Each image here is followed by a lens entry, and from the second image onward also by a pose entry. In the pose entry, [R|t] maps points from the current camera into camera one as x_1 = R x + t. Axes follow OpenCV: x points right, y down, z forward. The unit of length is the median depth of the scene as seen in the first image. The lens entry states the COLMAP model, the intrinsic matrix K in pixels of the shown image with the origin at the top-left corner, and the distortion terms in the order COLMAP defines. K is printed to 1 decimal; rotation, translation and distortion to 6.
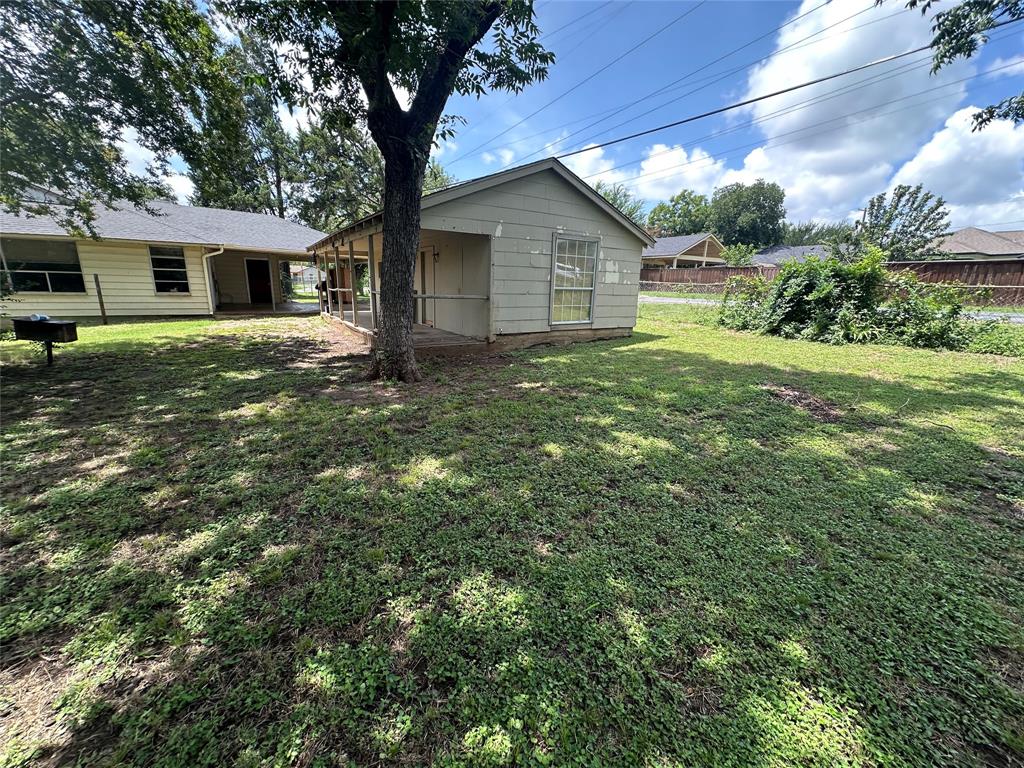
lens RADIAL K [[410.1, 0, 510.0], [0, 410.1, 384.5], [0, 0, 1]] dist [-0.002273, 0.000618]
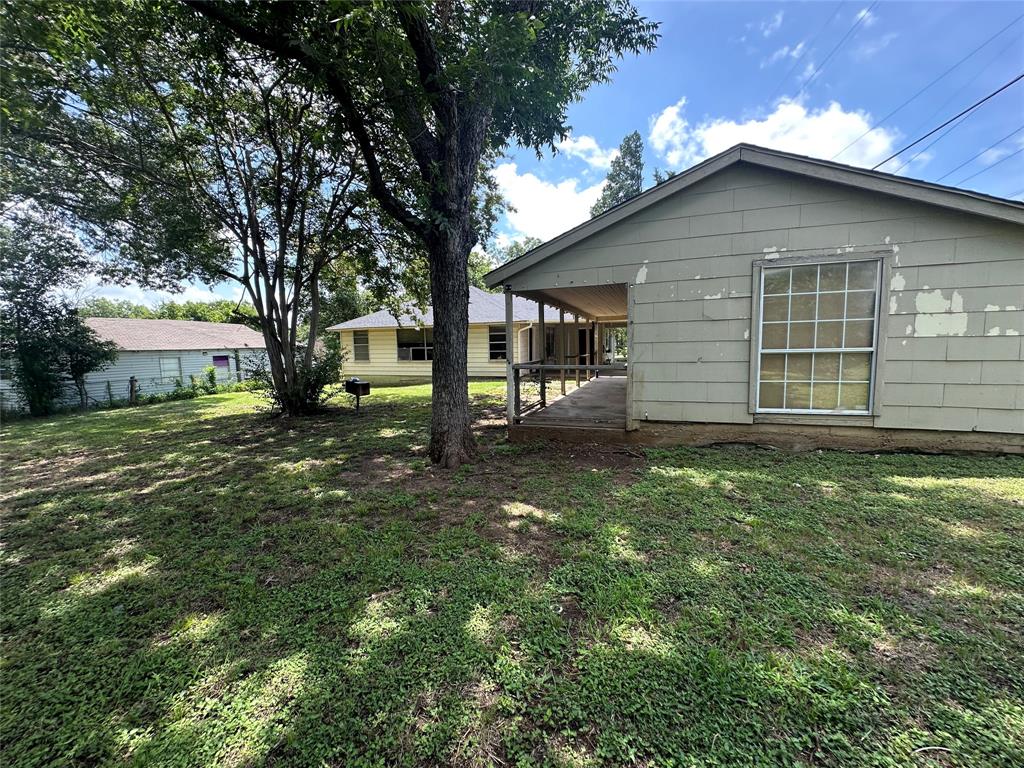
lens RADIAL K [[410.1, 0, 509.9], [0, 410.1, 383.0], [0, 0, 1]] dist [-0.002273, 0.000618]
pose [[0.613288, 0.036323, -0.789024, 0.347406], [-0.152231, 0.985649, -0.072950, -0.093001], [0.775051, 0.164854, 0.610016, 0.371325]]
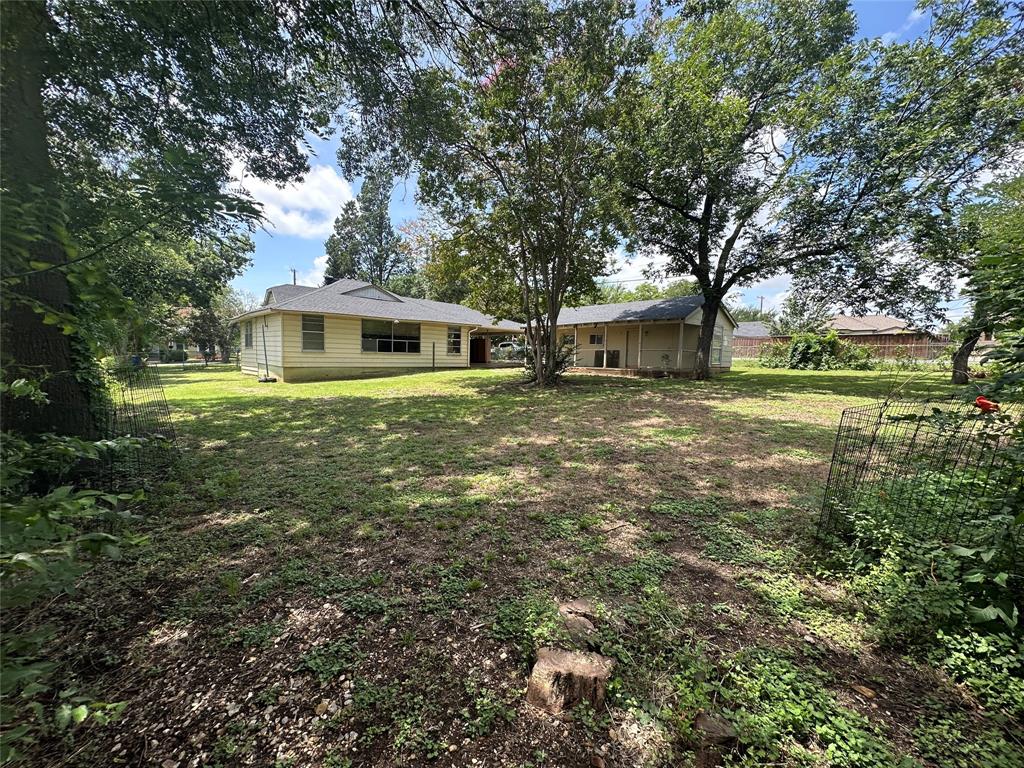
lens RADIAL K [[410.1, 0, 508.3], [0, 410.1, 385.0], [0, 0, 1]] dist [-0.002273, 0.000618]
pose [[0.984408, -0.019546, 0.174809, -1.436256], [0.048611, 0.985332, -0.163575, 0.283933], [-0.169047, 0.169522, 0.970920, -0.965659]]
